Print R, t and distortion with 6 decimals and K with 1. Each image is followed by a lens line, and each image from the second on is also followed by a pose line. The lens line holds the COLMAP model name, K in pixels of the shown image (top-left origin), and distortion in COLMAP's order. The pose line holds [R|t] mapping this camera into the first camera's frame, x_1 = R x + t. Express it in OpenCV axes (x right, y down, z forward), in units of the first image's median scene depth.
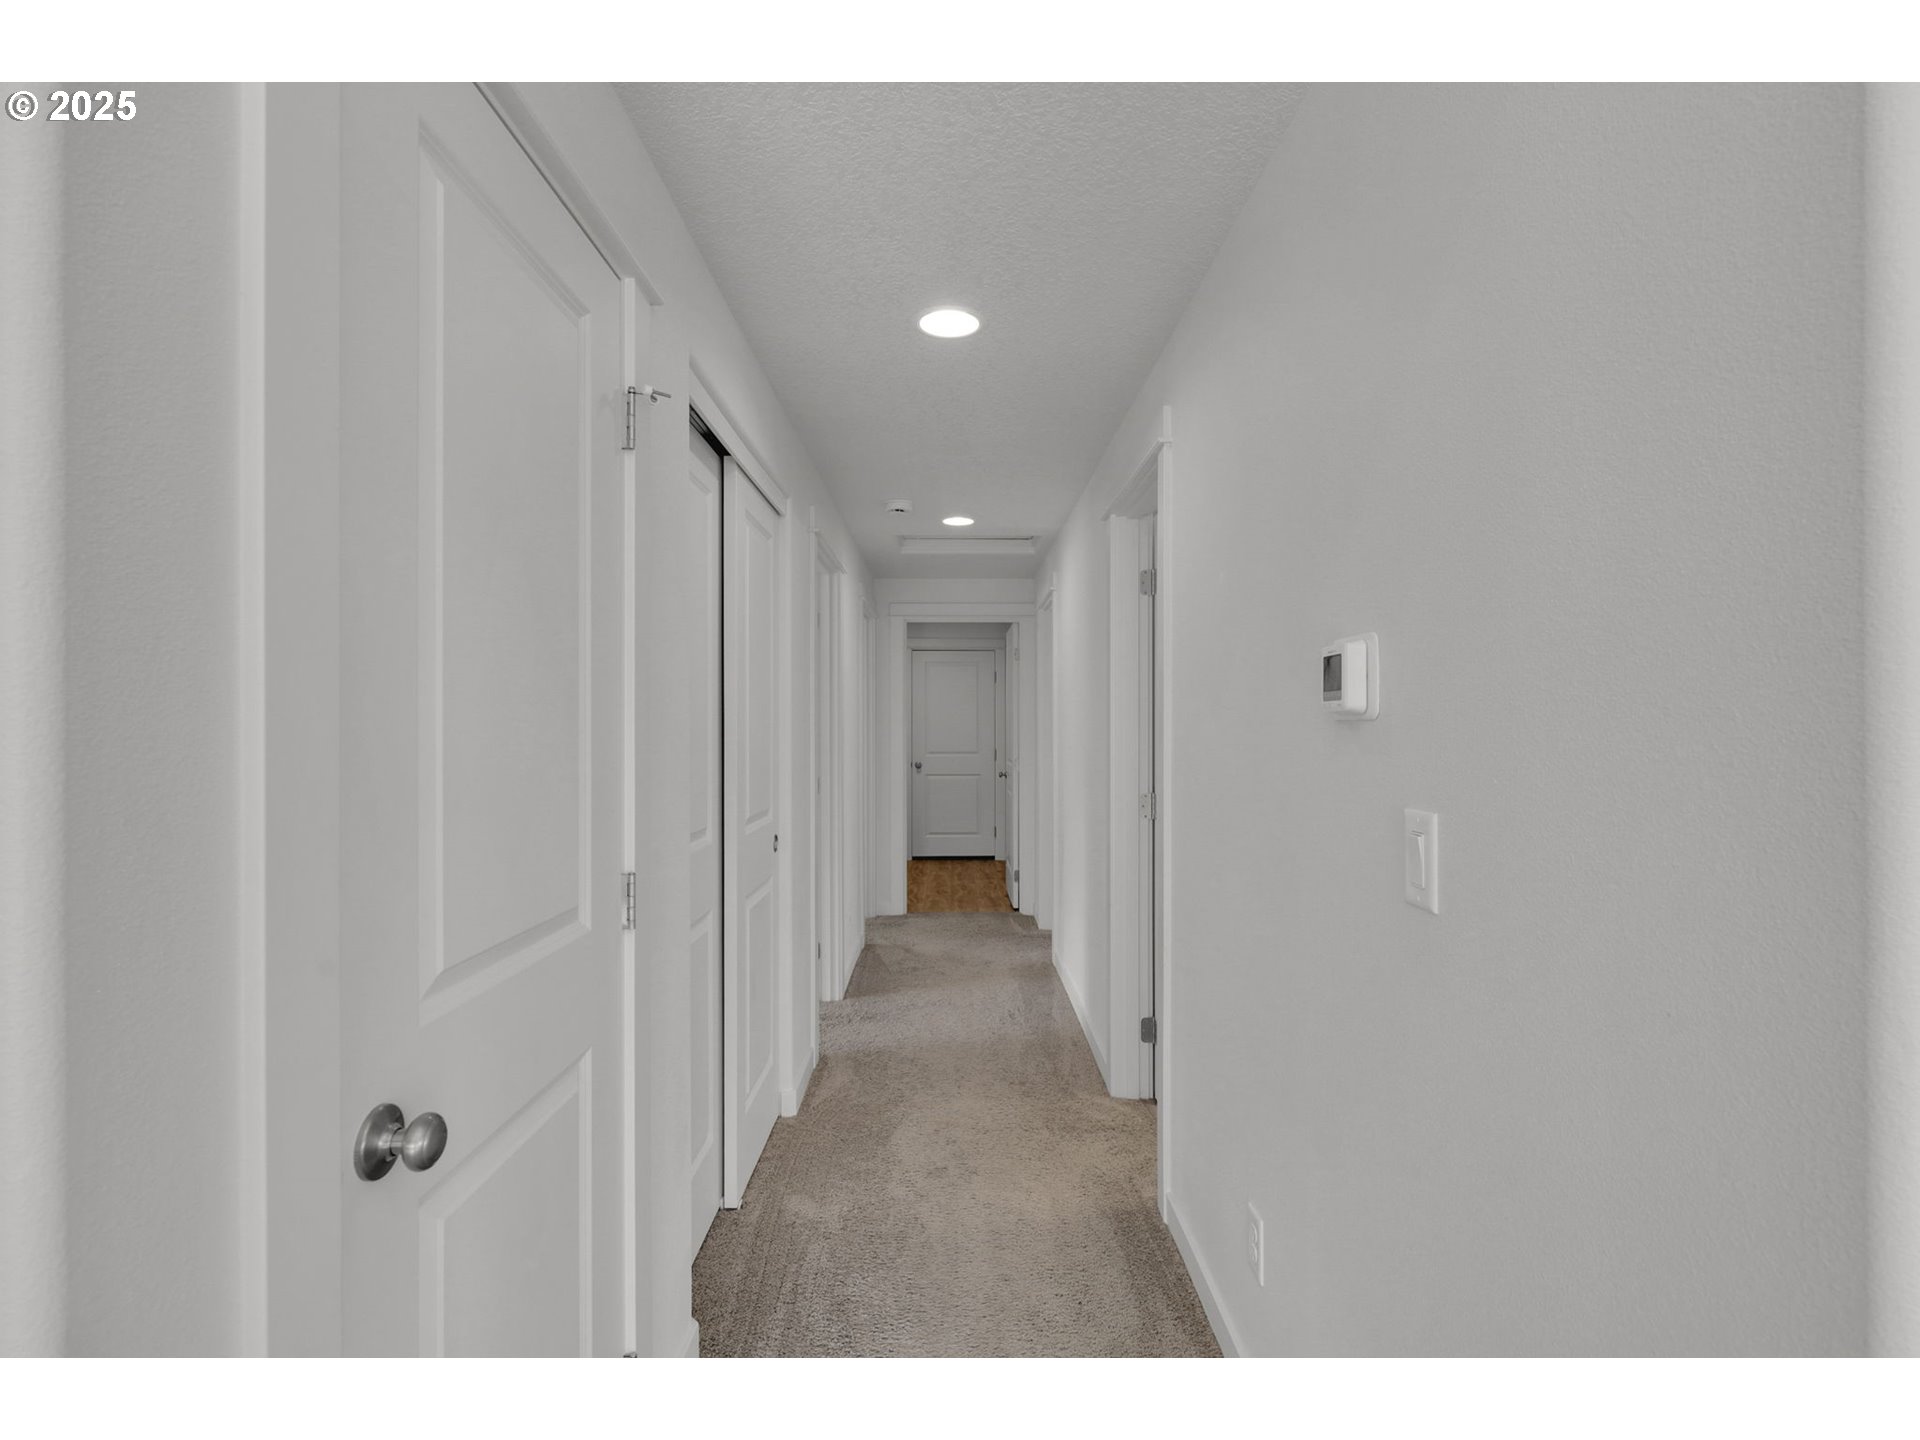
lens RADIAL K [[795.1, 0, 965.8], [0, 795.1, 726.1], [0, 0, 1]] dist [-0.000380, 0.000060]
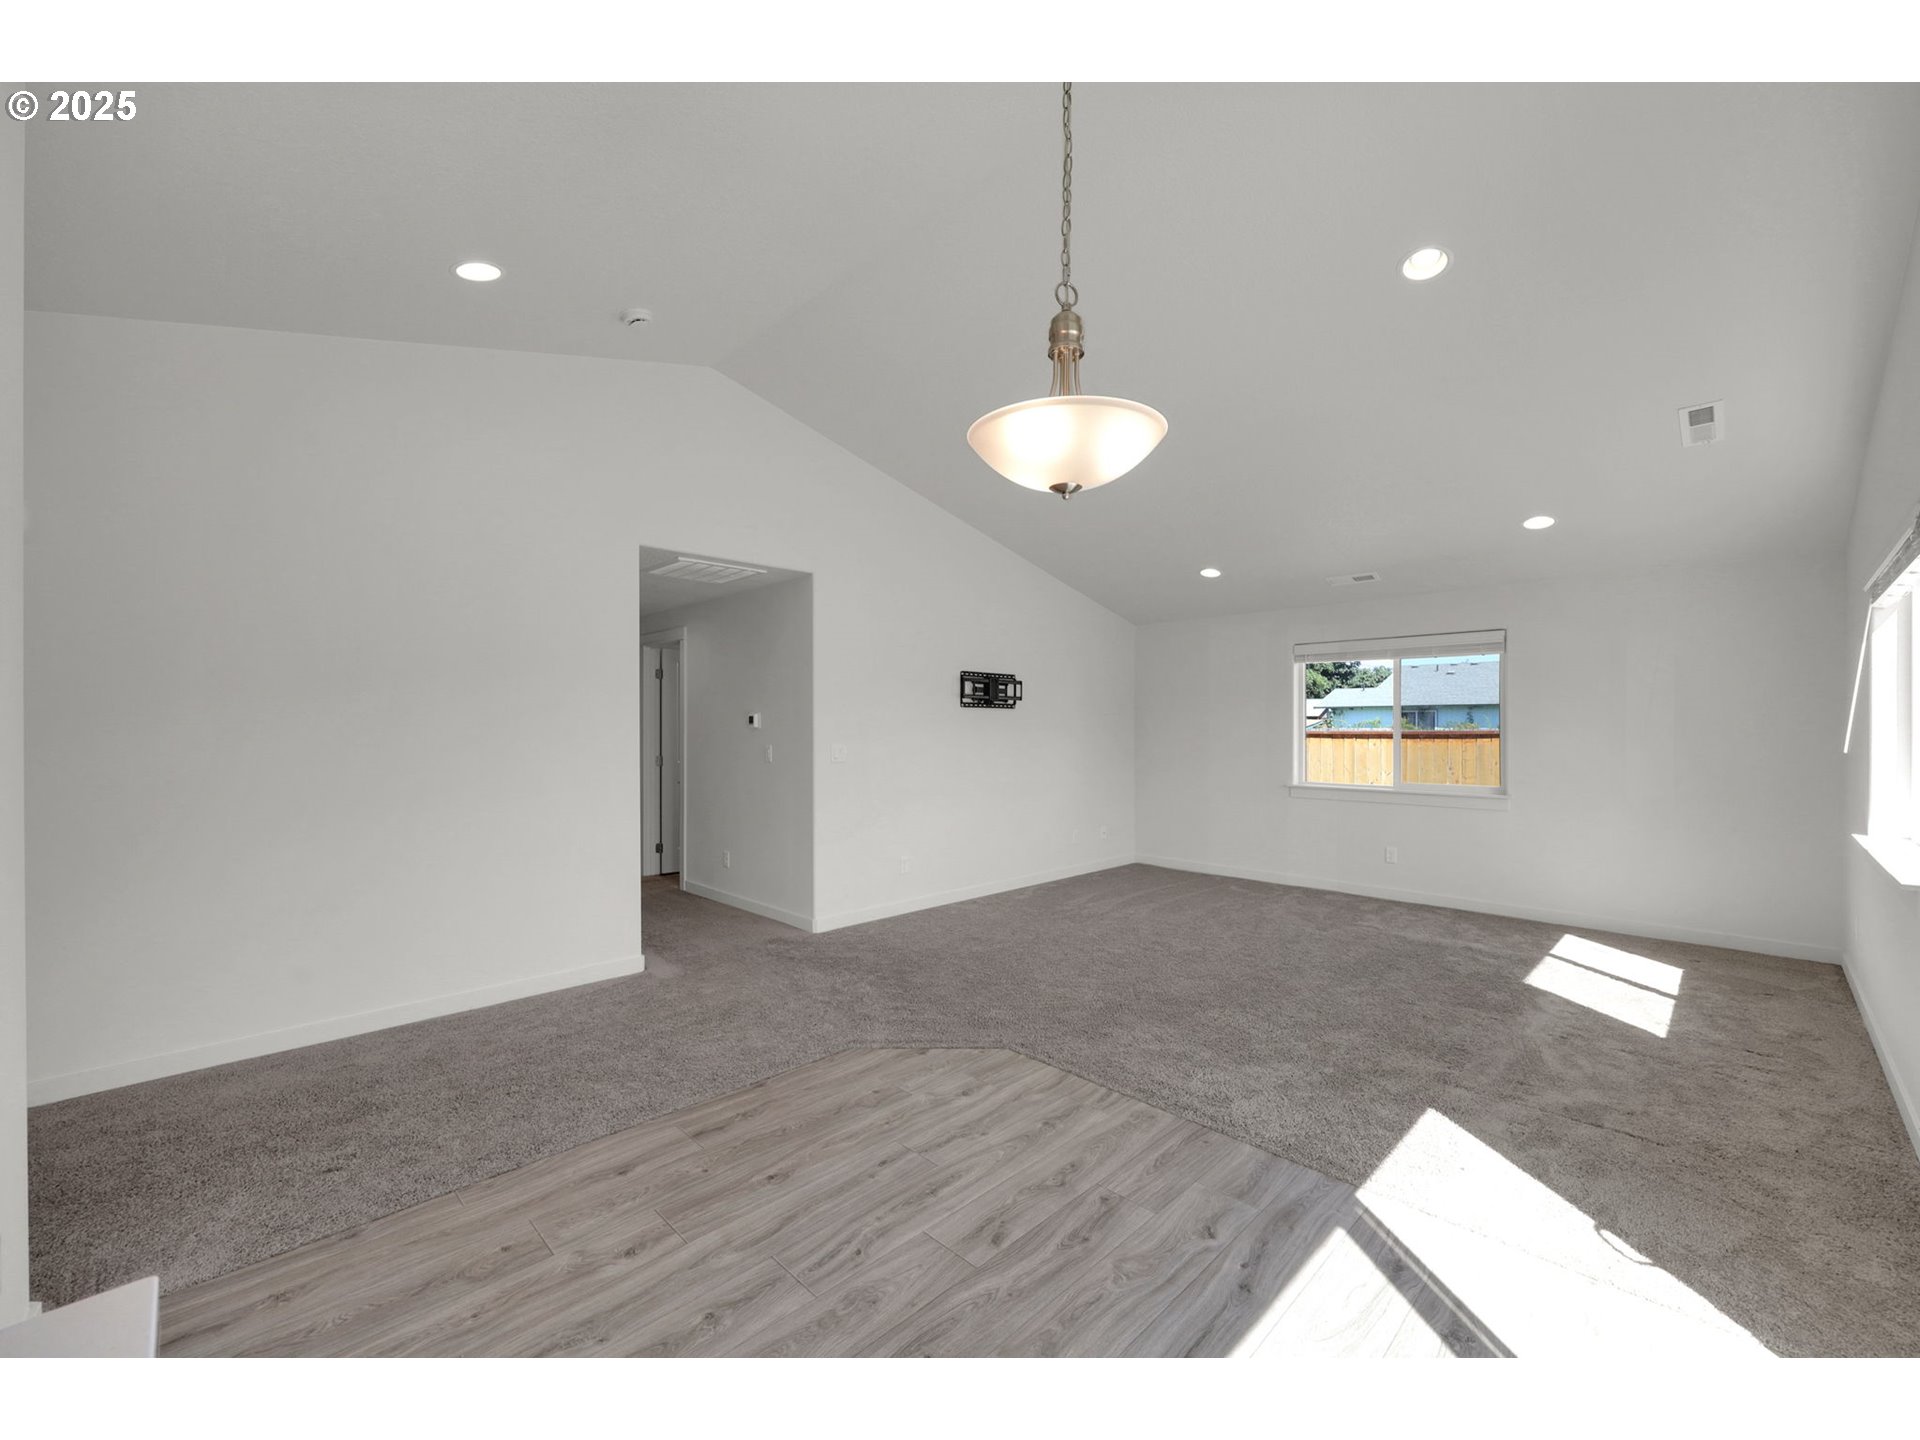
lens RADIAL K [[795.1, 0, 965.8], [0, 795.1, 726.1], [0, 0, 1]] dist [-0.000380, 0.000060]
pose [[0.720223, -0.001630, 0.693740, -0.532886], [0.002773, 0.999996, -0.000528, -0.005521], [-0.693737, 0.002304, 0.720225, -0.925343]]
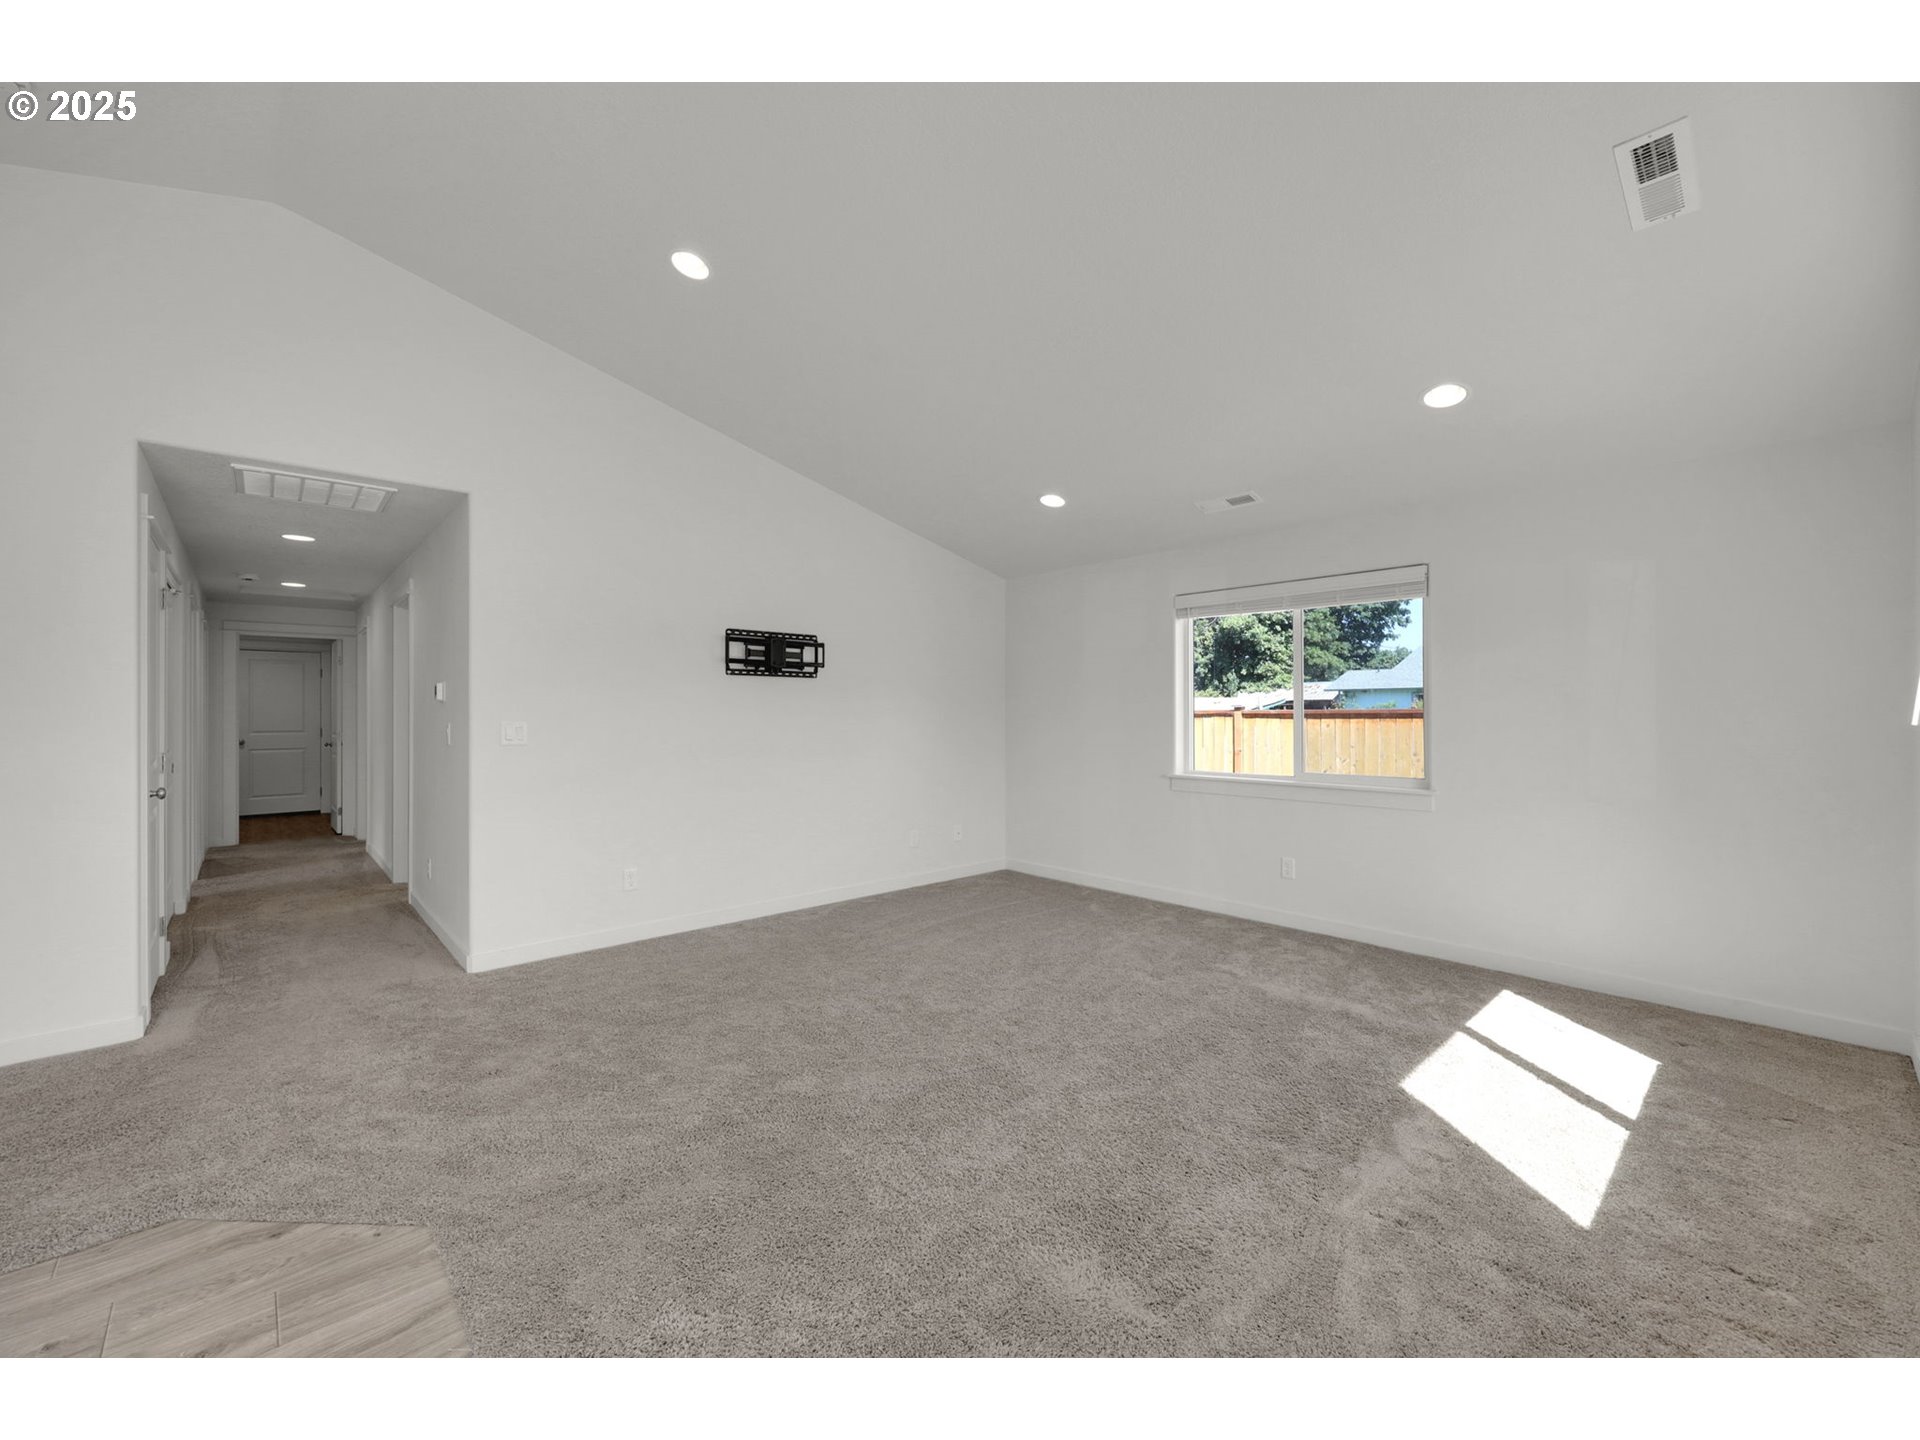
lens RADIAL K [[790.0, 0, 966.2], [0, 790.0, 707.2], [0, 0, 1]] dist [0.000364, -0.000208]
pose [[0.748477, 0.001785, 0.663158, -0.042632], [0.004564, 0.999959, -0.007843, 0.014869], [-0.663145, 0.008897, 0.748438, -0.942253]]
